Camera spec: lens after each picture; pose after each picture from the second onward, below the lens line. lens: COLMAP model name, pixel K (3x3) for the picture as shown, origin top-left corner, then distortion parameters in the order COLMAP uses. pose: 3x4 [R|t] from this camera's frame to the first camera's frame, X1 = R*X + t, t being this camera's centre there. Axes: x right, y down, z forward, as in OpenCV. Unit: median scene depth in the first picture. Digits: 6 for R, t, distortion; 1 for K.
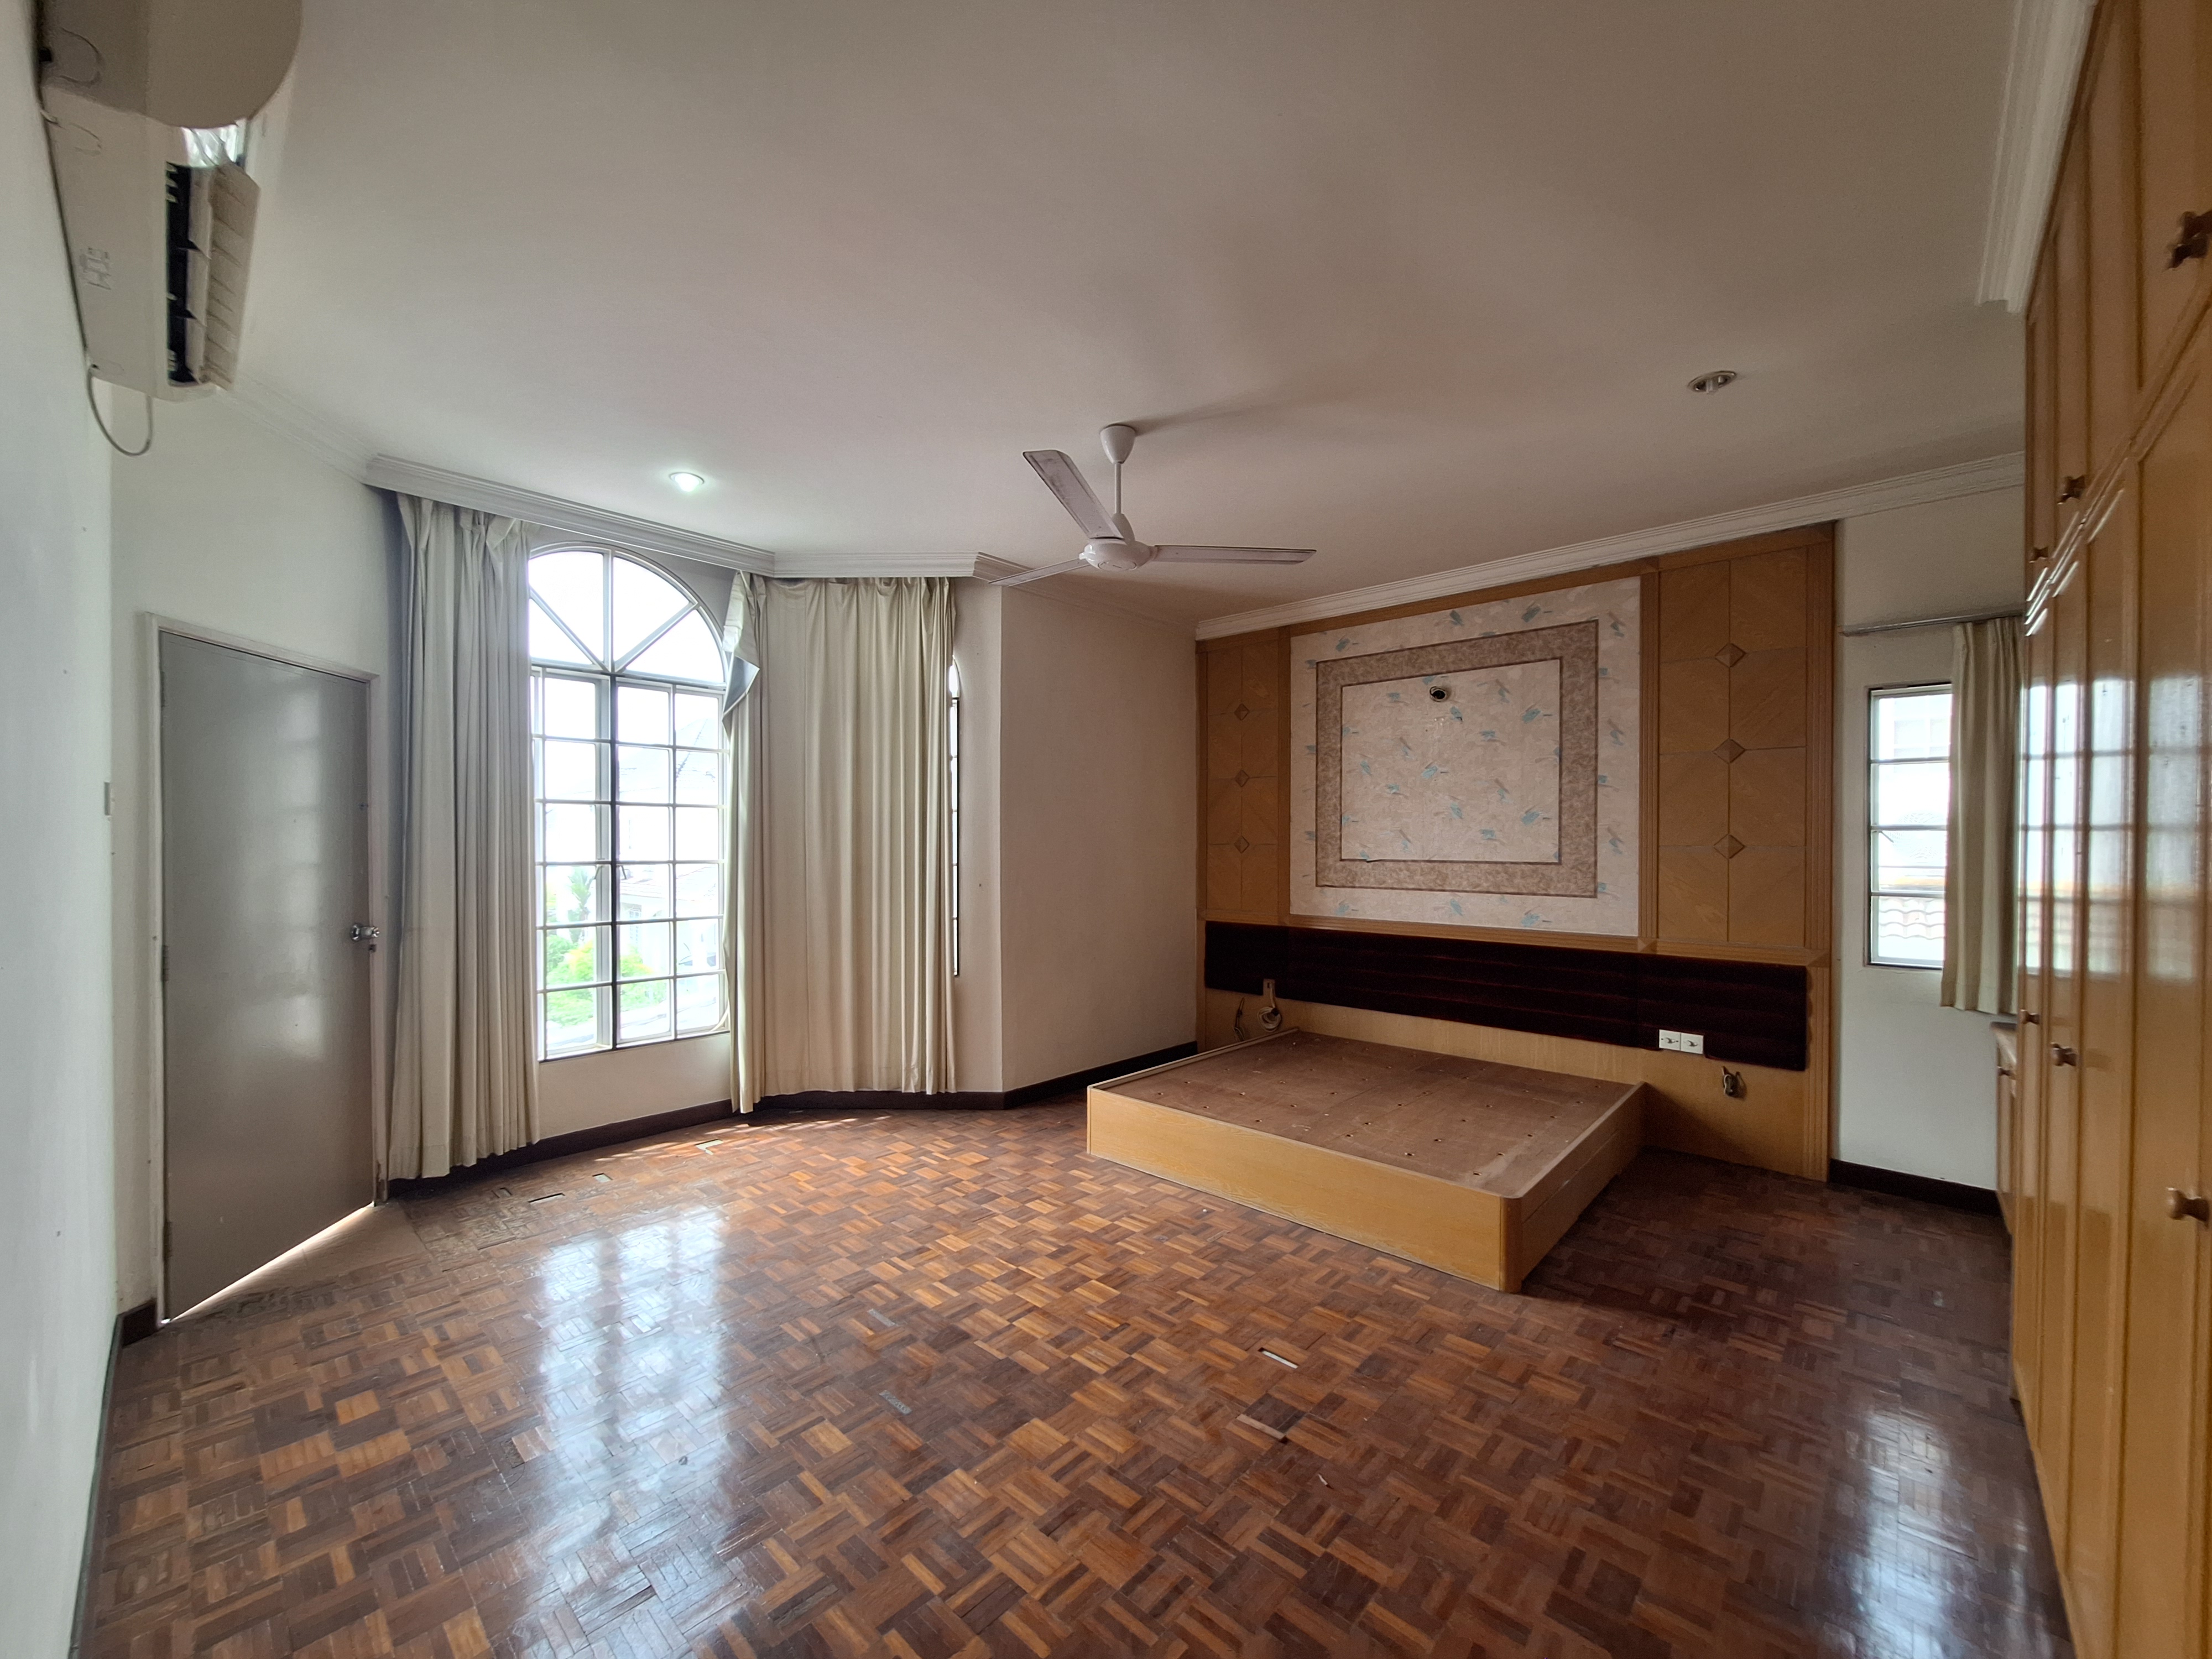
lens RADIAL K [[872.9, 0, 1087.8], [0, 872.9, 848.3], [0, 0, 1]] dist [-0.007644, 0.001588]
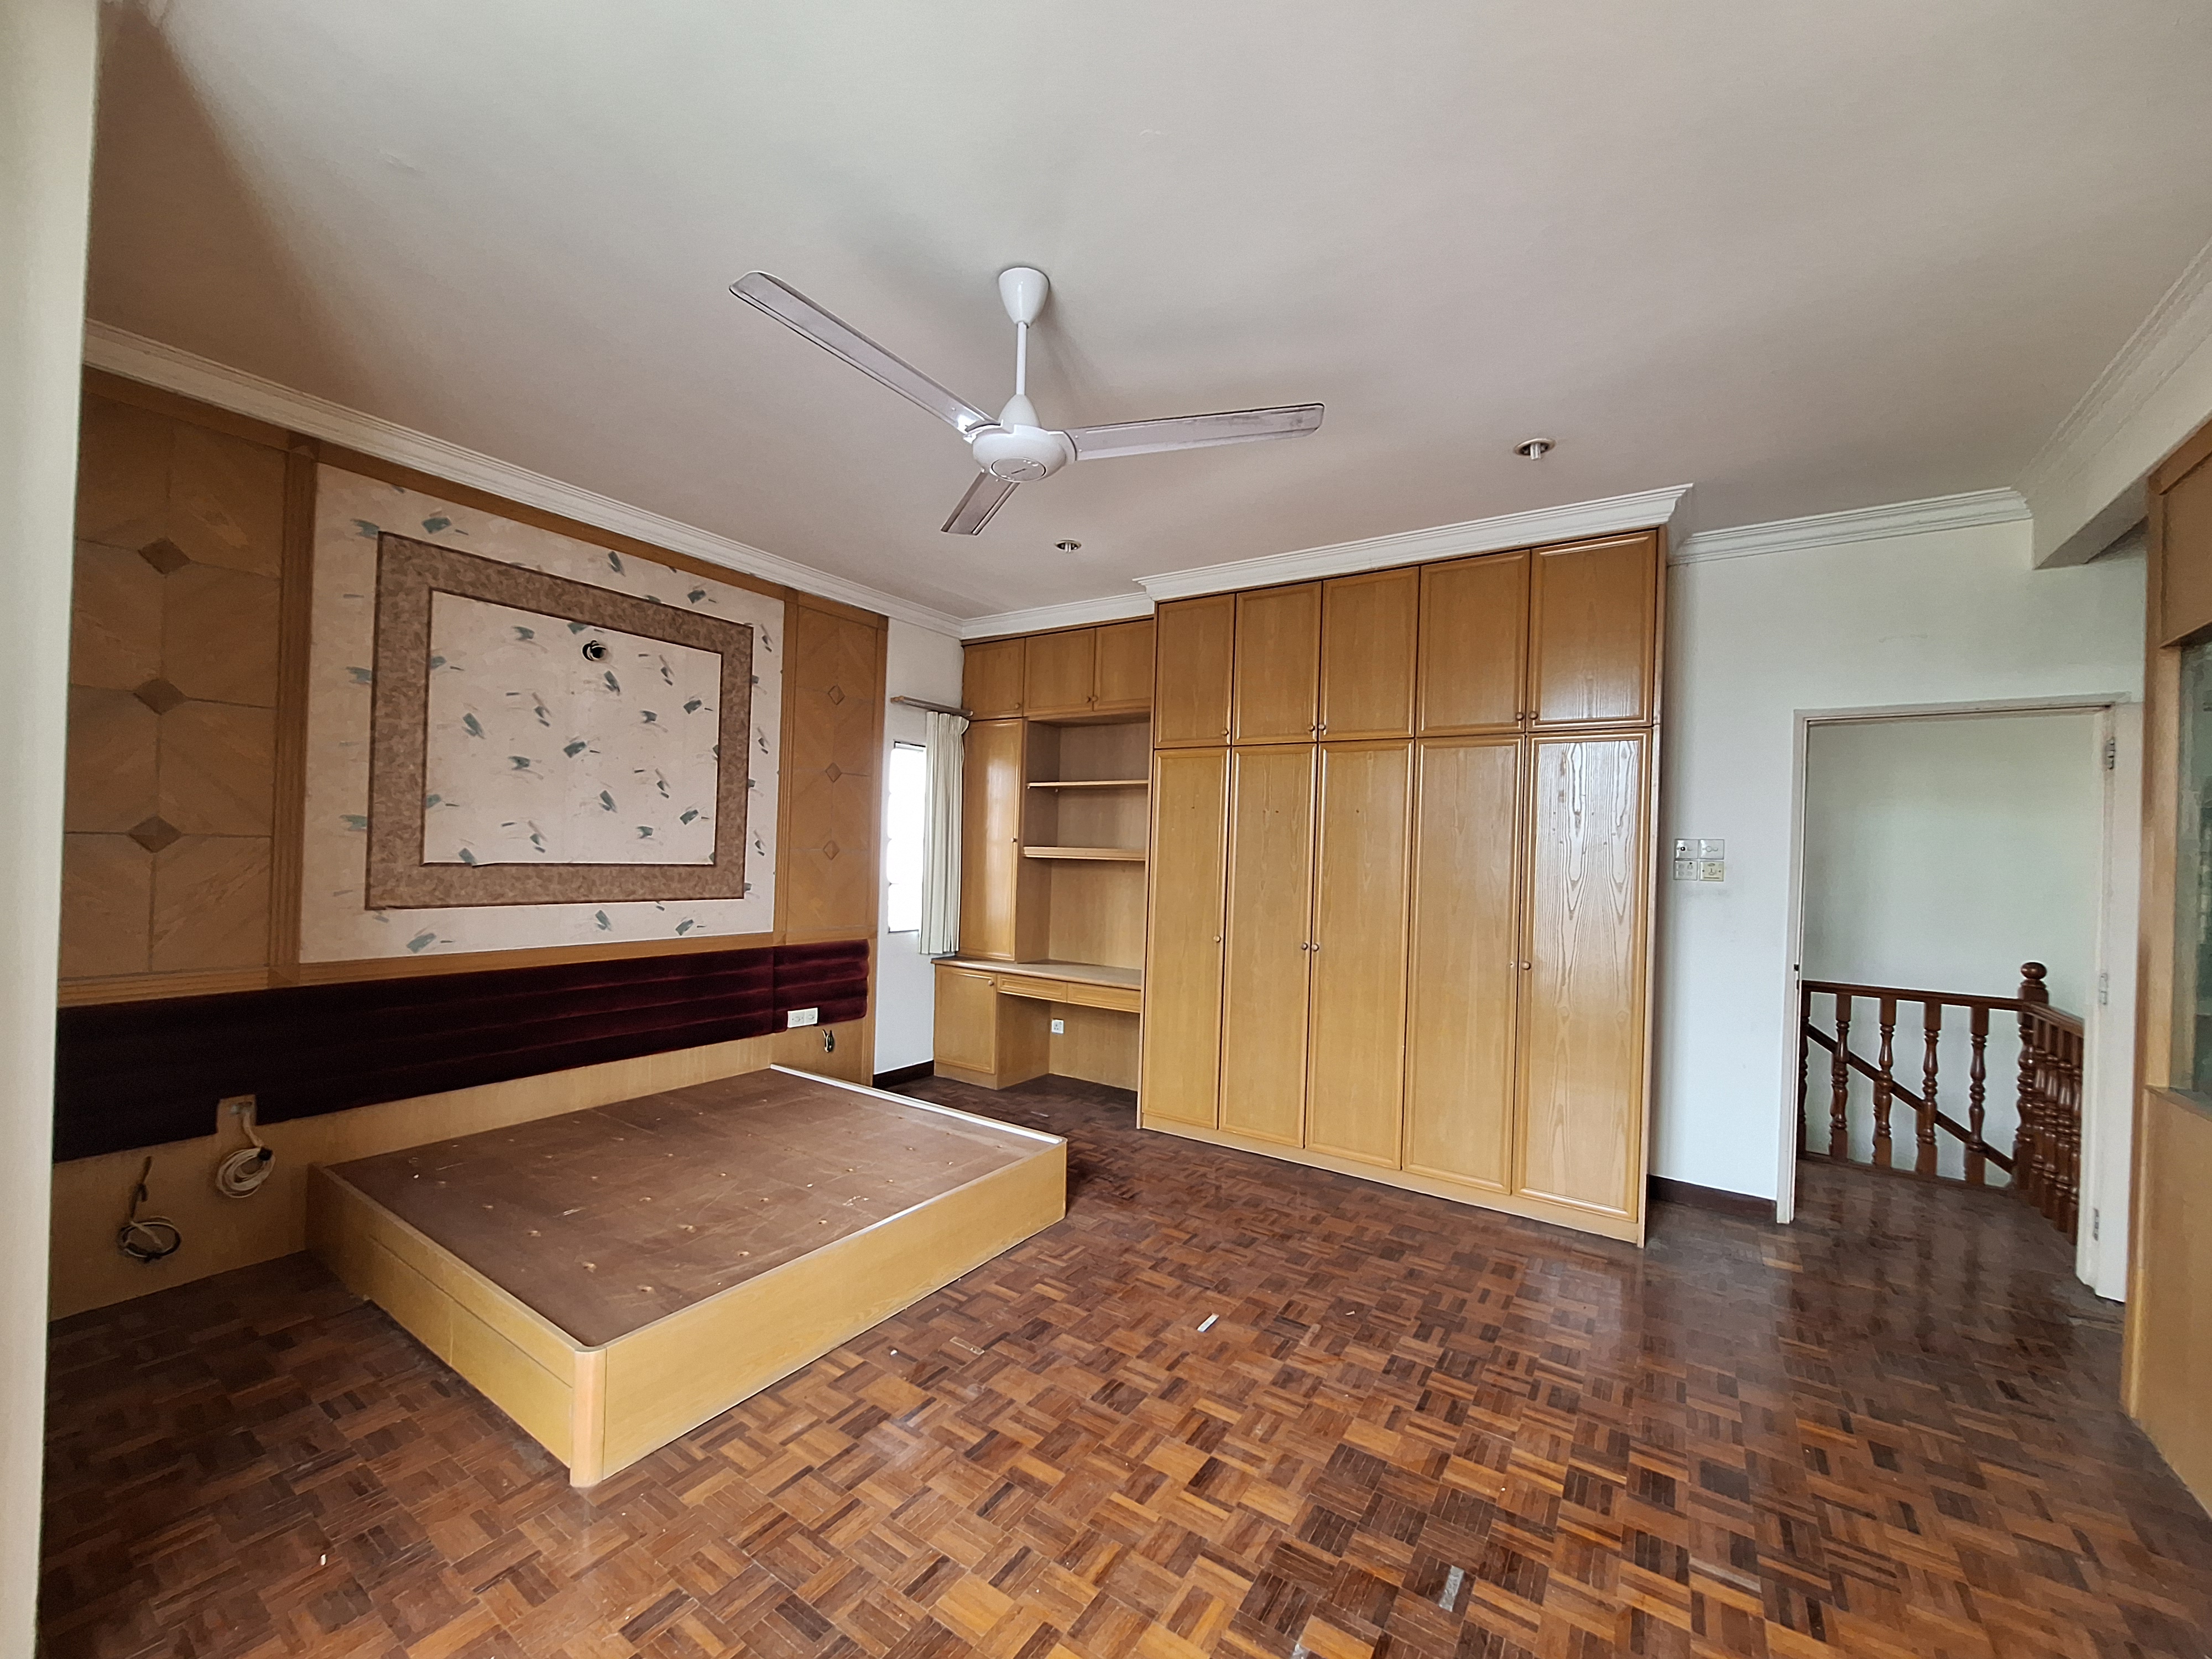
lens RADIAL K [[872.9, 0, 1087.3], [0, 872.9, 847.7], [0, 0, 1]] dist [-0.007644, 0.001588]
pose [[-0.153546, -0.004857, 0.988130, -0.474871], [-0.024970, 0.999688, 0.001034, -0.013204], [-0.987826, -0.024515, -0.153619, 0.734930]]
